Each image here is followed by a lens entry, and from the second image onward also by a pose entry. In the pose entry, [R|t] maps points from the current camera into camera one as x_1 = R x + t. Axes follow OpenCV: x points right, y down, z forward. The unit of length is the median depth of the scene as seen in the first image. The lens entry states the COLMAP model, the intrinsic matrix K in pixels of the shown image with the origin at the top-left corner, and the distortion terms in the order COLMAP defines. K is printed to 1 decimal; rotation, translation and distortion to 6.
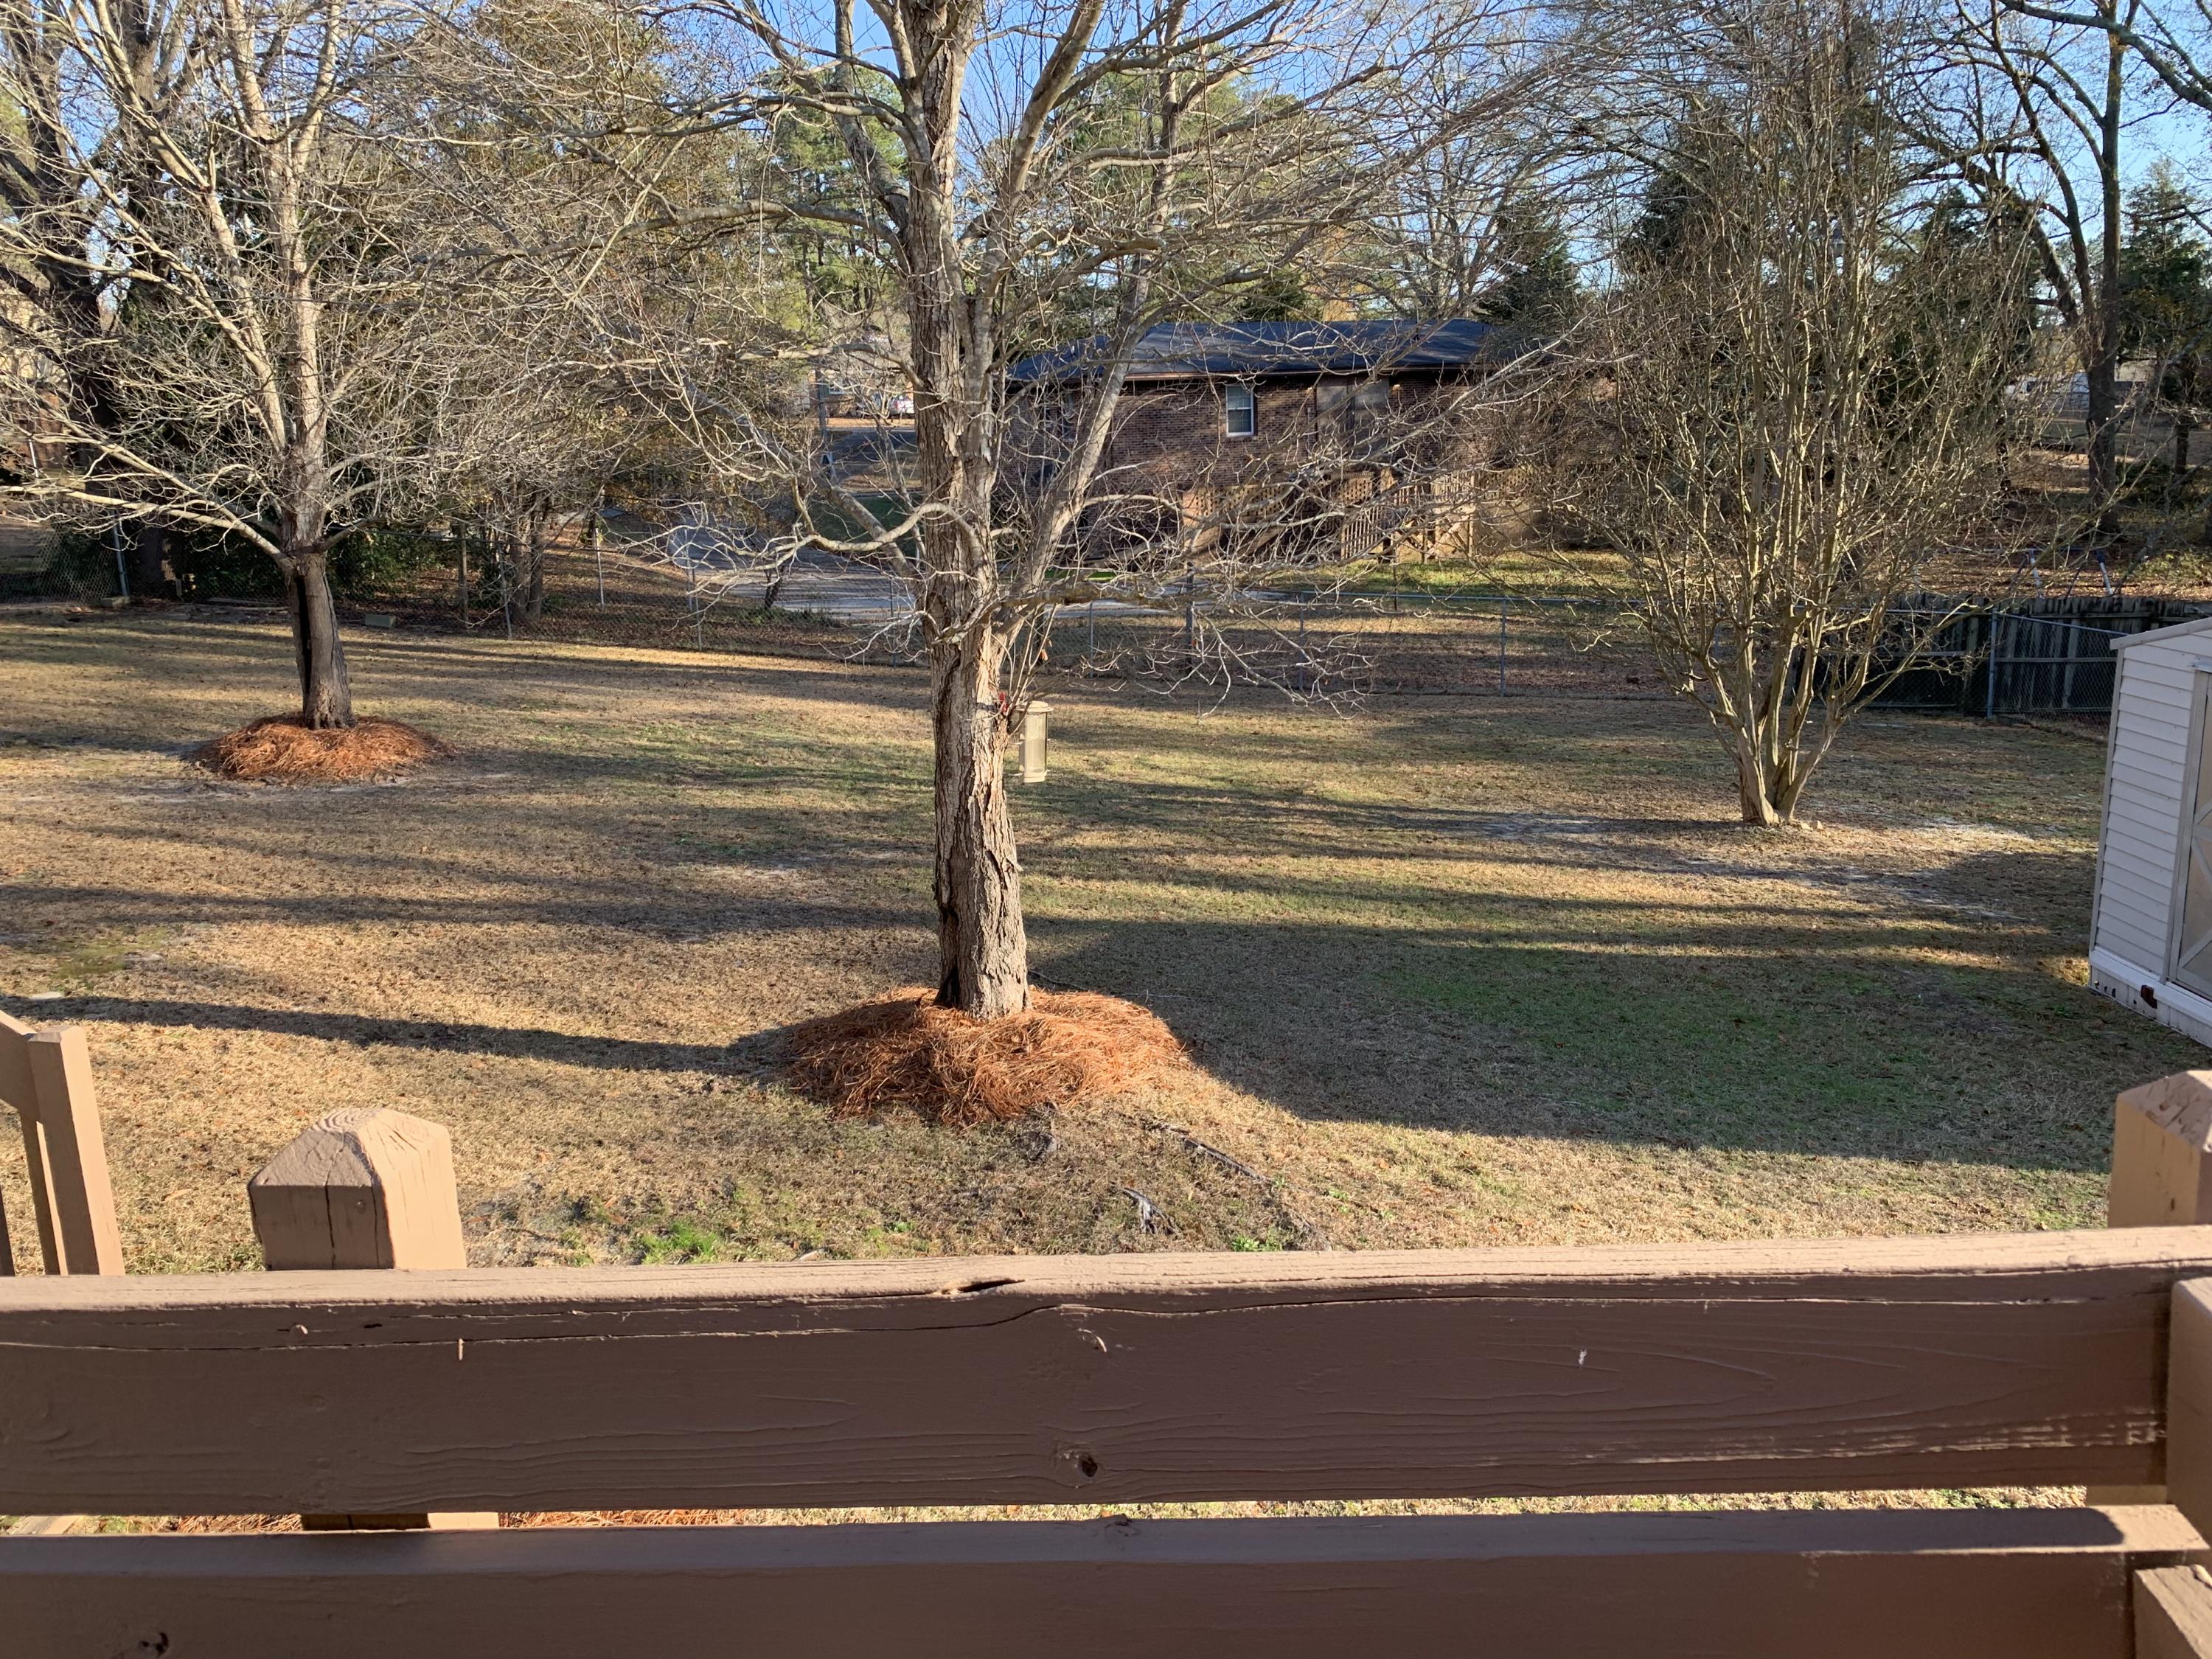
lens RADIAL K [[1742.3, 0, 1106.0], [0, 1742.3, 829.5], [0, 0, 1]] dist [0.113843, -0.211386]
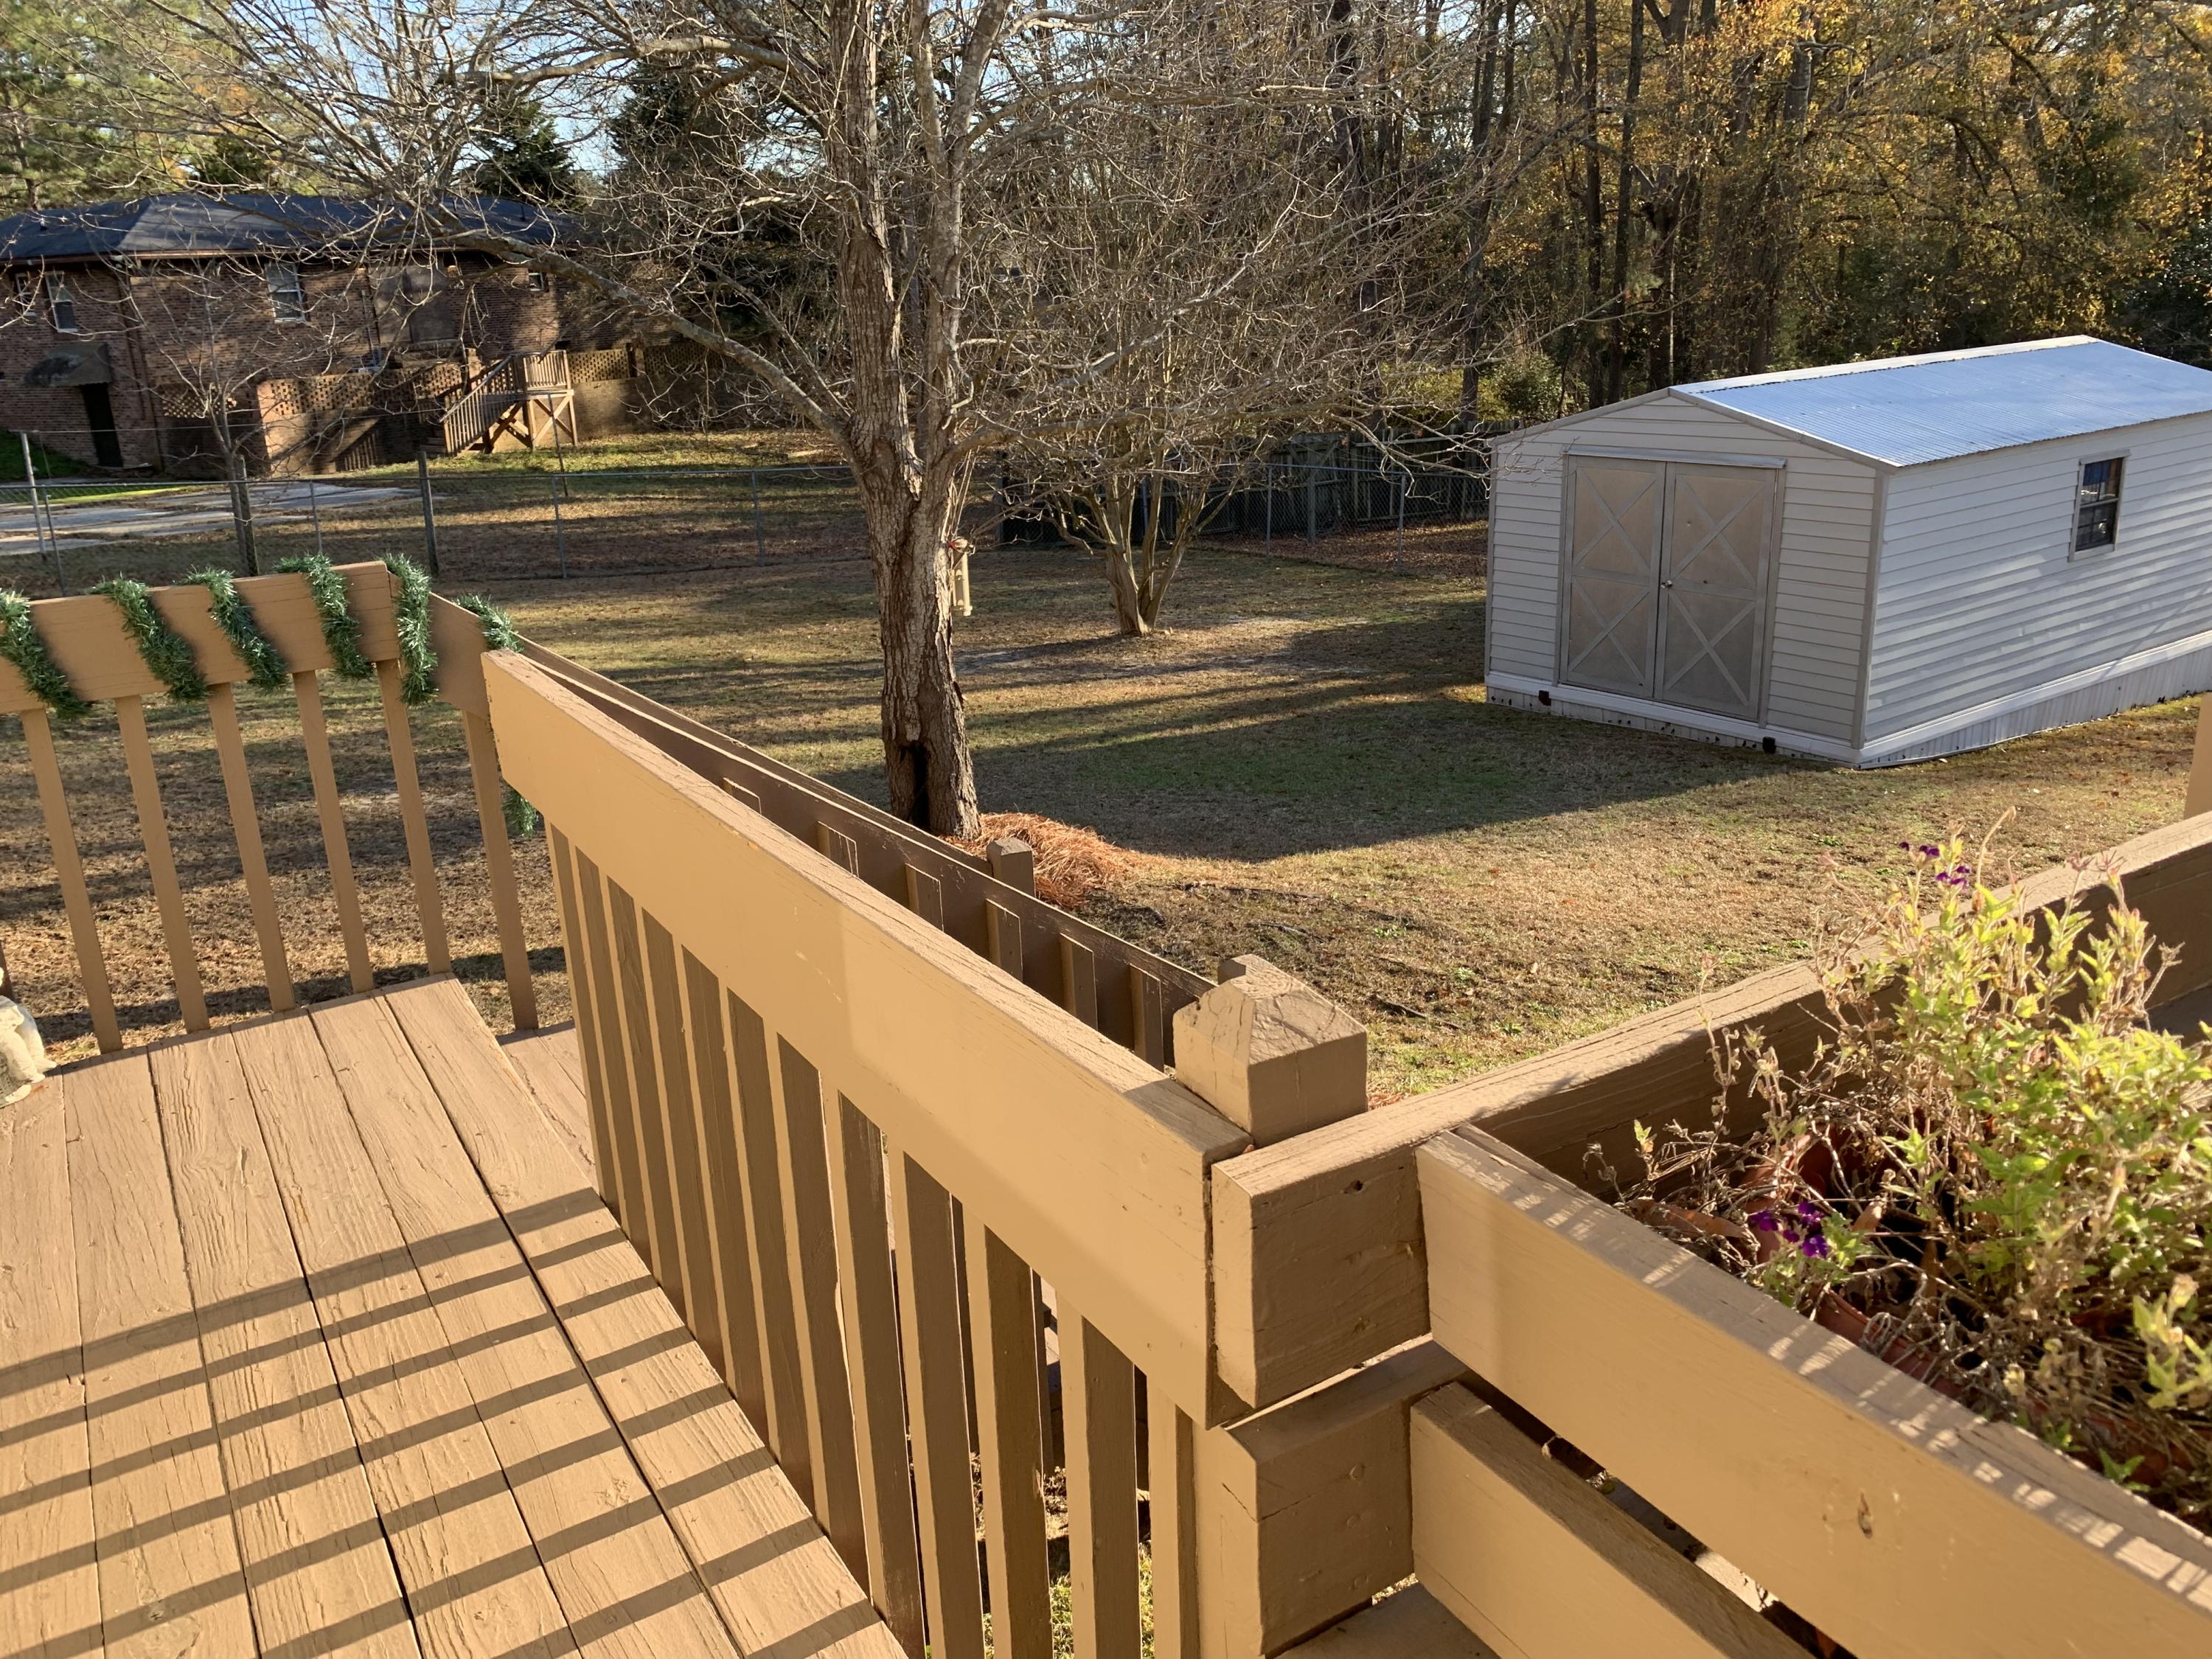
lens RADIAL K [[1742.3, 0, 1106.0], [0, 1742.3, 829.5], [0, 0, 1]] dist [0.113843, -0.211386]
pose [[0.814568, -0.179397, 0.551630, -0.467404], [0.147394, 0.983775, 0.102286, 0.004079], [-0.561029, -0.002012, 0.827794, 0.048211]]
